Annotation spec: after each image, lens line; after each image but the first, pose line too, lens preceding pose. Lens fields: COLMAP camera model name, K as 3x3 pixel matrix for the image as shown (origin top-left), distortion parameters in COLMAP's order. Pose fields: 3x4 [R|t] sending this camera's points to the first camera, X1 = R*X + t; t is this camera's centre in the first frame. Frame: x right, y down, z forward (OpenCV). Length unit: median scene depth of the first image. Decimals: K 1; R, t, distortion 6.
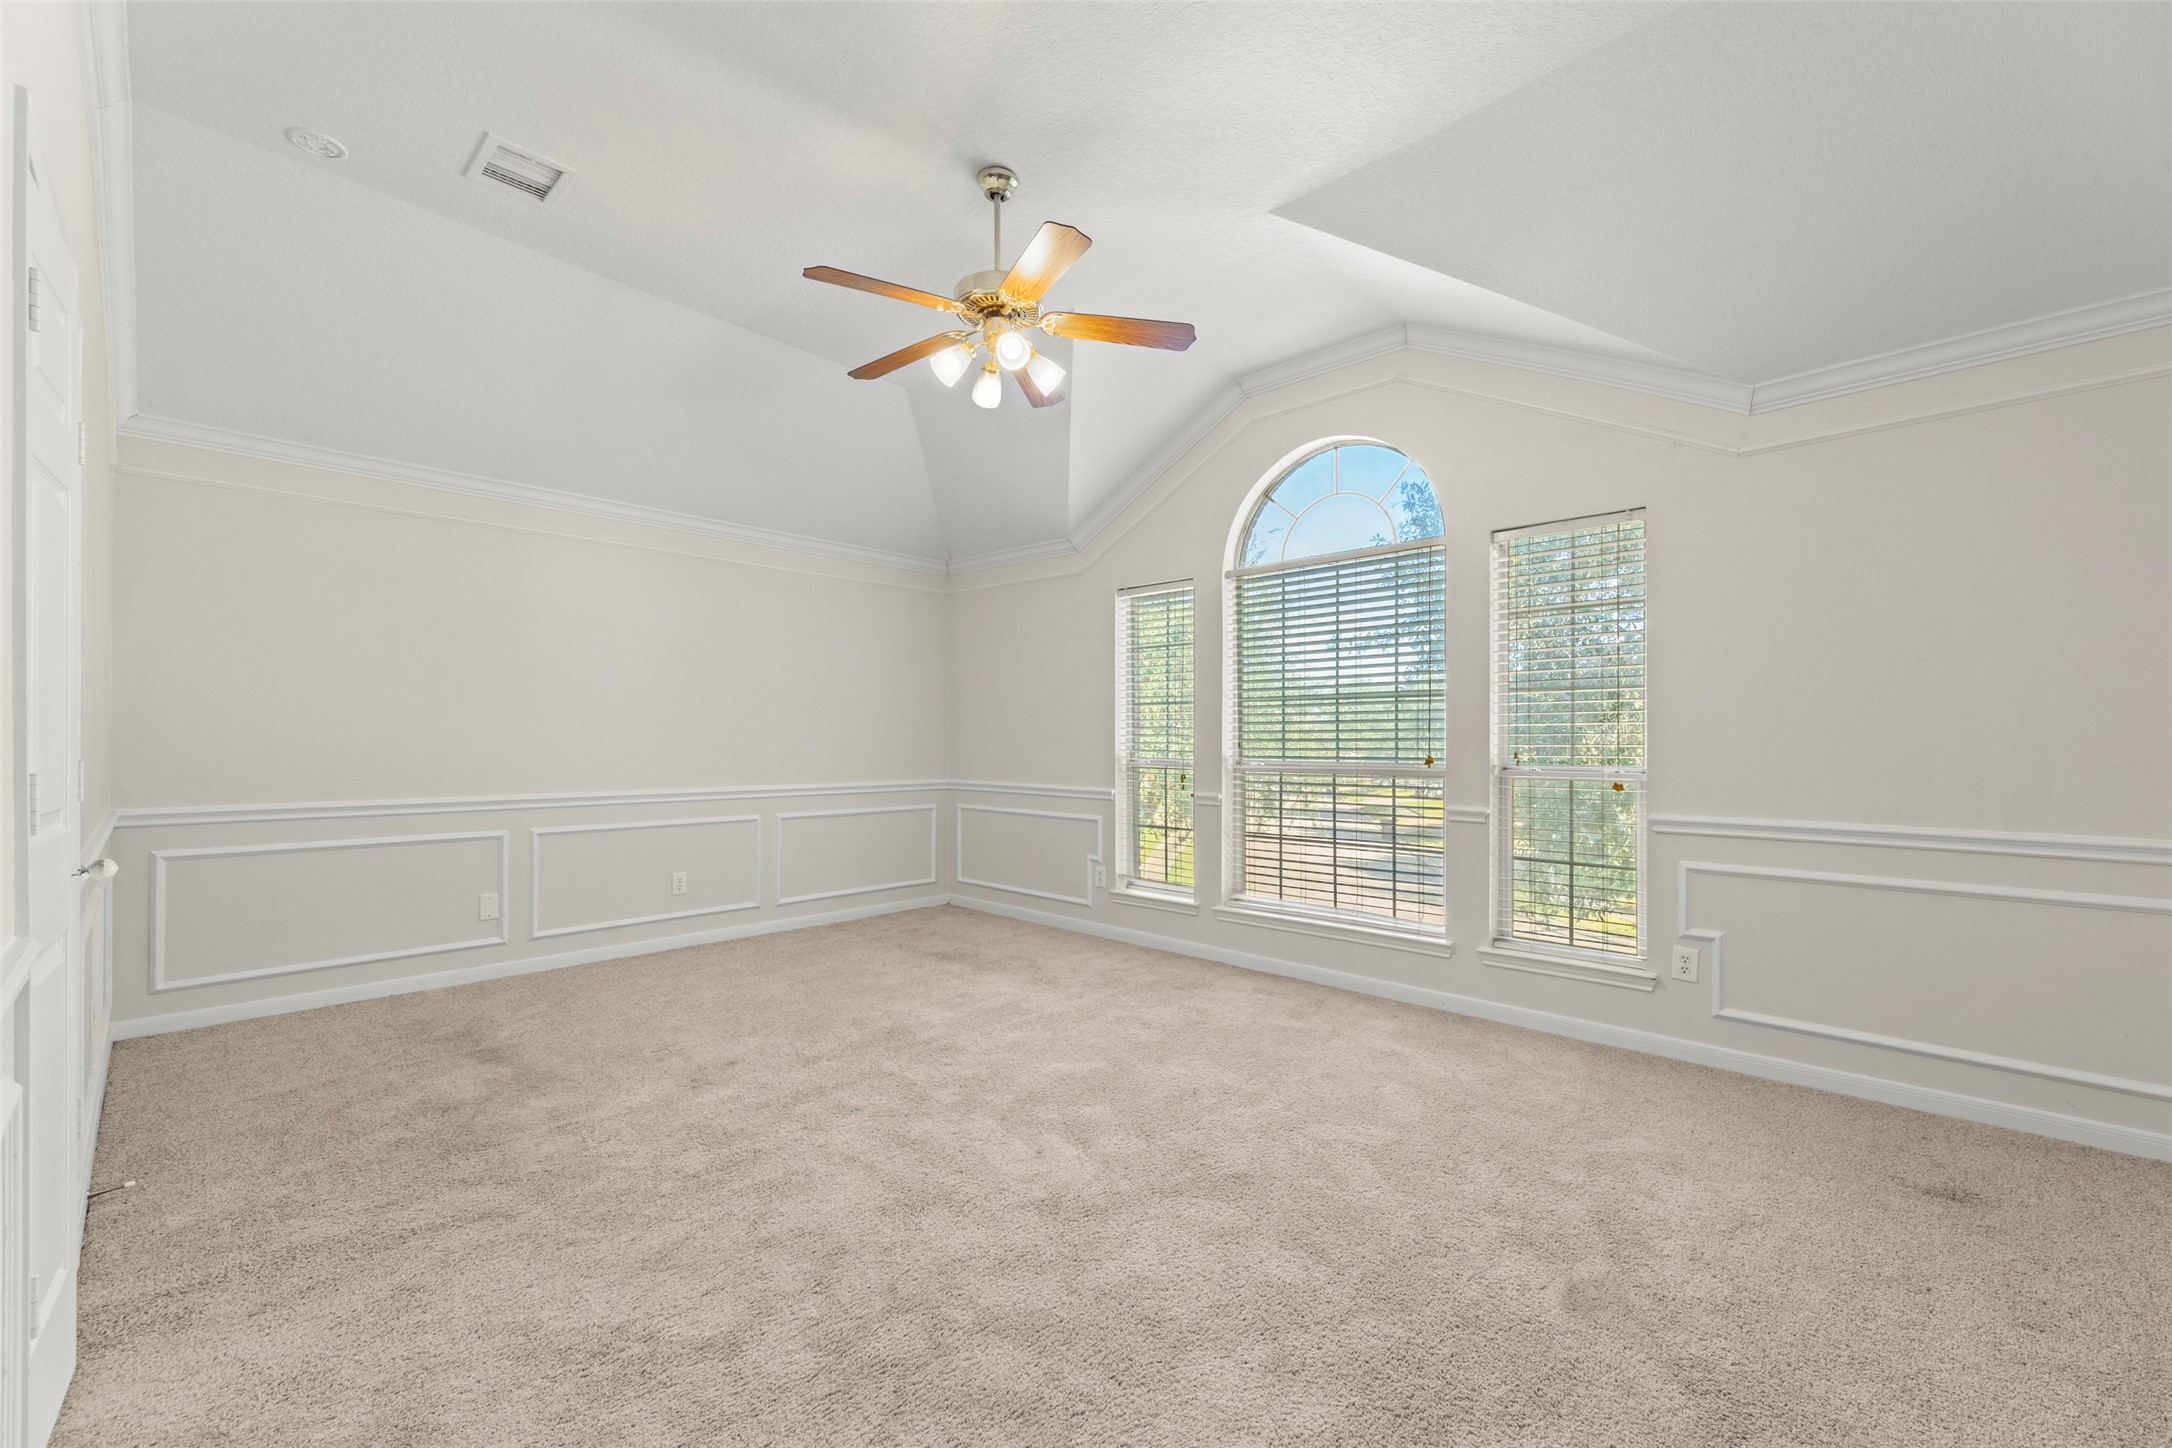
lens RADIAL K [[879.2, 0, 1093.6], [0, 879.2, 737.4], [0, 0, 1]] dist [-0.002335, 0.000471]
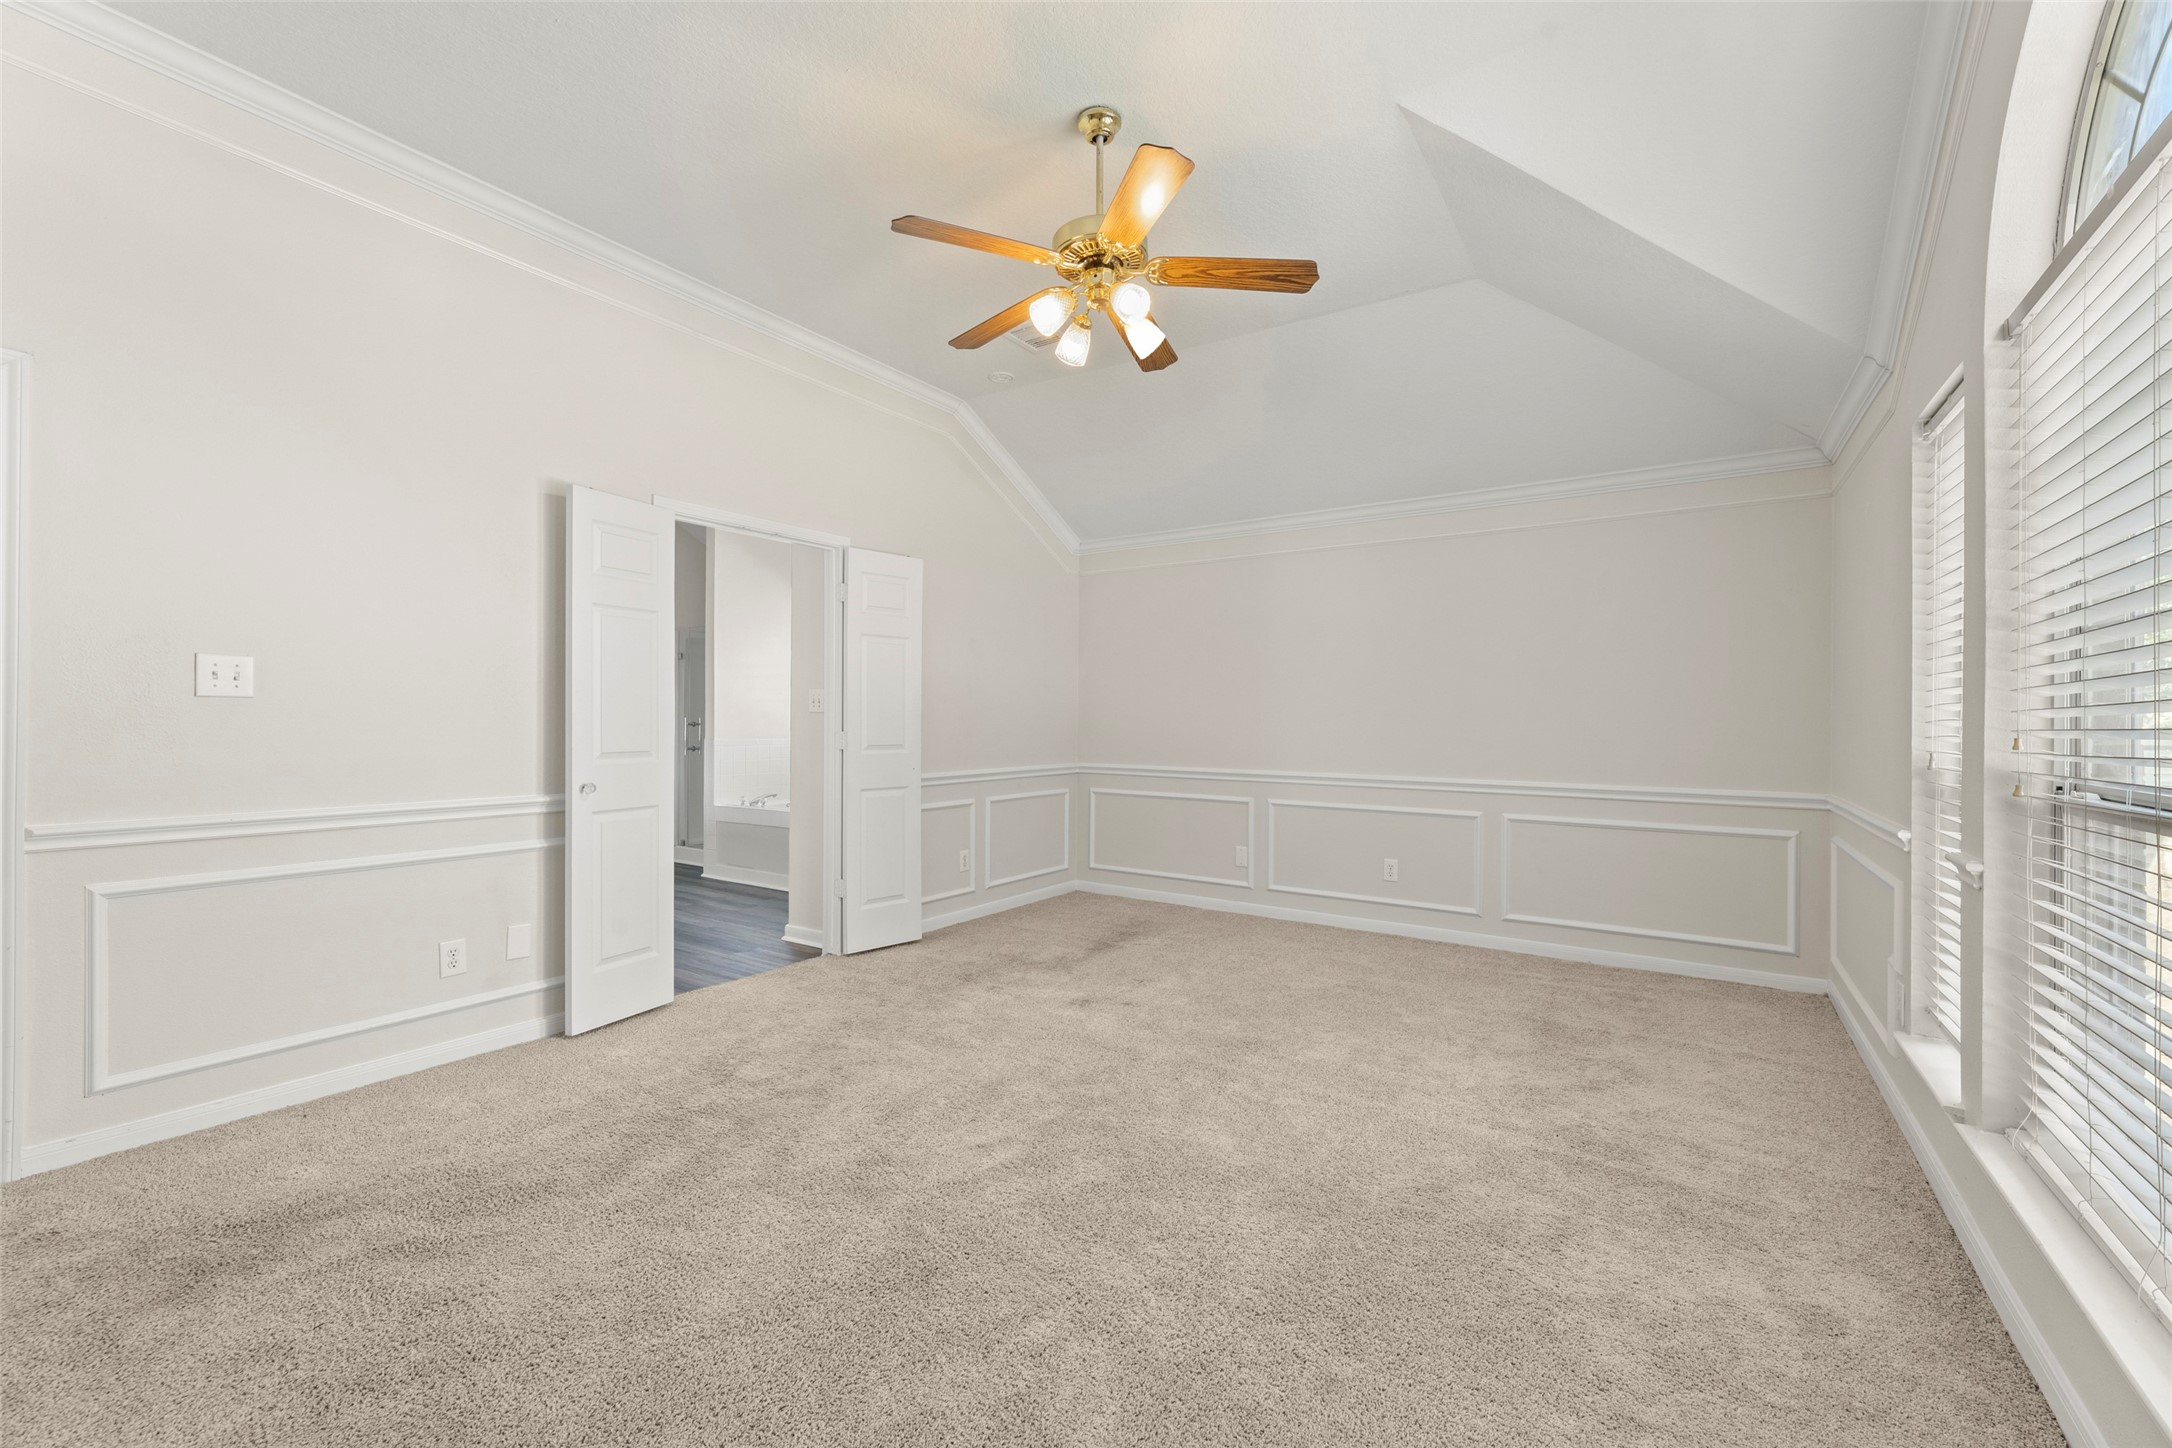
lens RADIAL K [[879.2, 0, 1064.7], [0, 879.2, 719.1], [0, 0, 1]] dist [-0.002335, 0.000471]
pose [[0.151374, -0.004849, -0.988465, 0.613397], [-0.006541, 0.999961, -0.005907, 0.002731], [0.988455, 0.007359, 0.151337, 0.631100]]
